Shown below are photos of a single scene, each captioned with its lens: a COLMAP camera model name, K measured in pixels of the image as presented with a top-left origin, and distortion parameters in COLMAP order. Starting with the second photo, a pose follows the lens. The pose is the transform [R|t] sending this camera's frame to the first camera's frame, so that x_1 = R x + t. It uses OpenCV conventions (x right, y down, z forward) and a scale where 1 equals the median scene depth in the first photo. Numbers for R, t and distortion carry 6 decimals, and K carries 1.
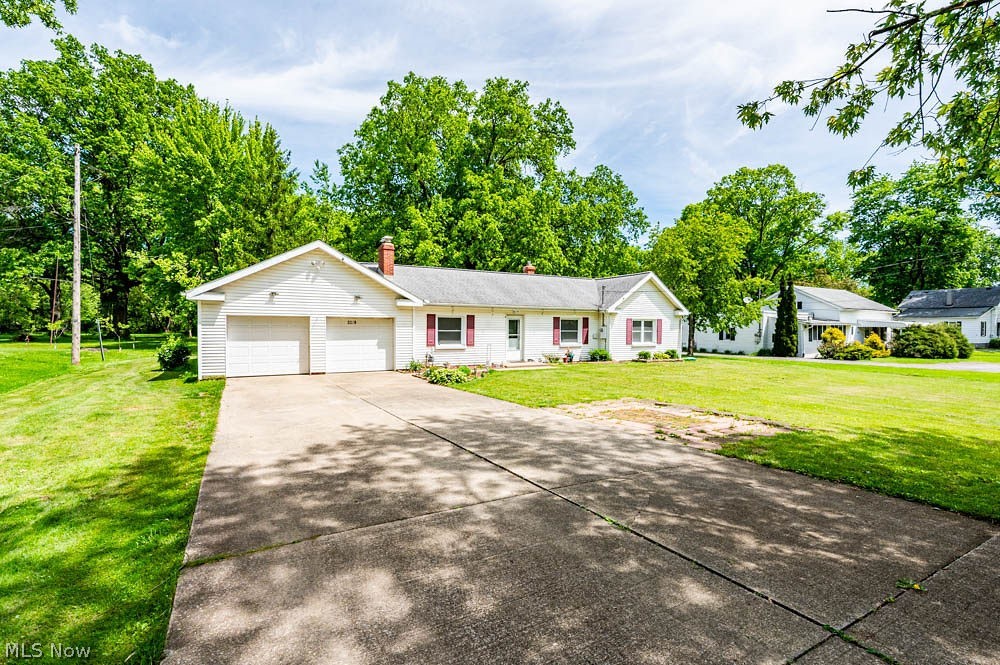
lens RADIAL K [[430.5, 0, 495.8], [0, 430.5, 325.4], [0, 0, 1]] dist [0.001842, -0.000026]
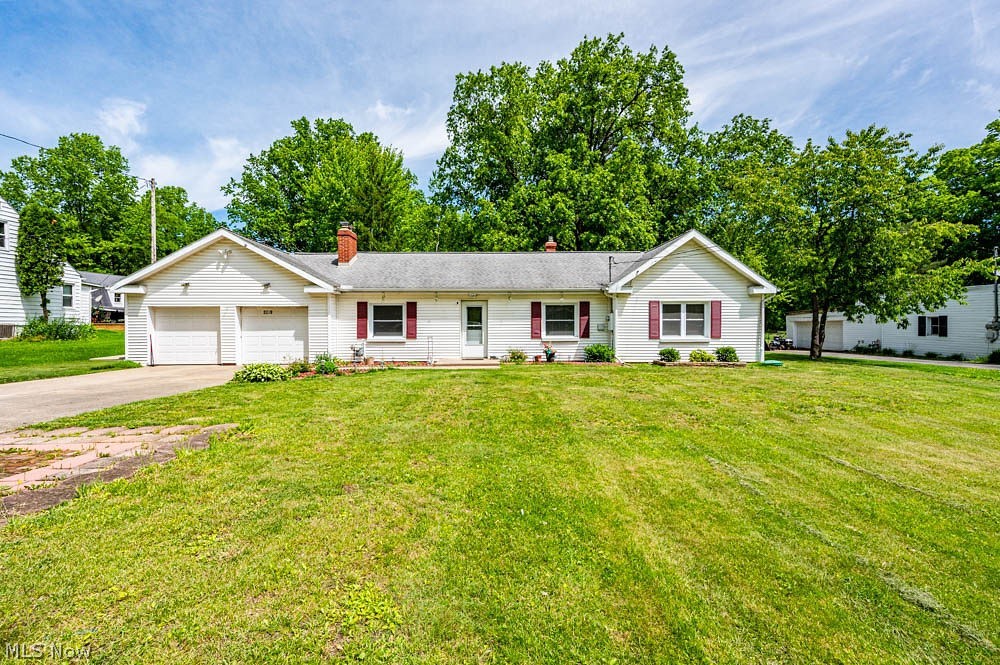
lens RADIAL K [[395.8, 0, 539.0], [0, 395.8, 323.8], [0, 0, 1]] dist [-0.001844, -0.000181]
pose [[0.892235, -0.012965, -0.451385, 0.410527], [0.010413, 0.999913, -0.008138, 0.022278], [0.451451, 0.002561, 0.892292, 0.339202]]
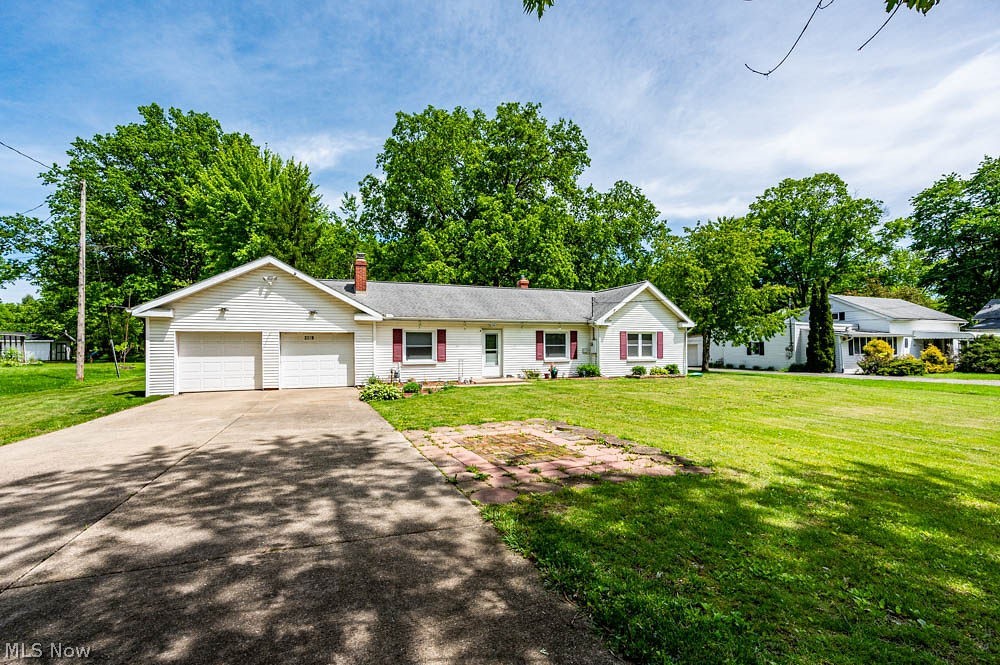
lens RADIAL K [[398.8, 0, 505.2], [0, 398.8, 333.0], [0, 0, 1]] dist [-0.000237, 0.000129]
pose [[0.991180, -0.016477, -0.131492, 0.161982], [0.012195, 0.999371, -0.033305, 0.012495], [0.131958, 0.031408, 0.990758, 0.102331]]
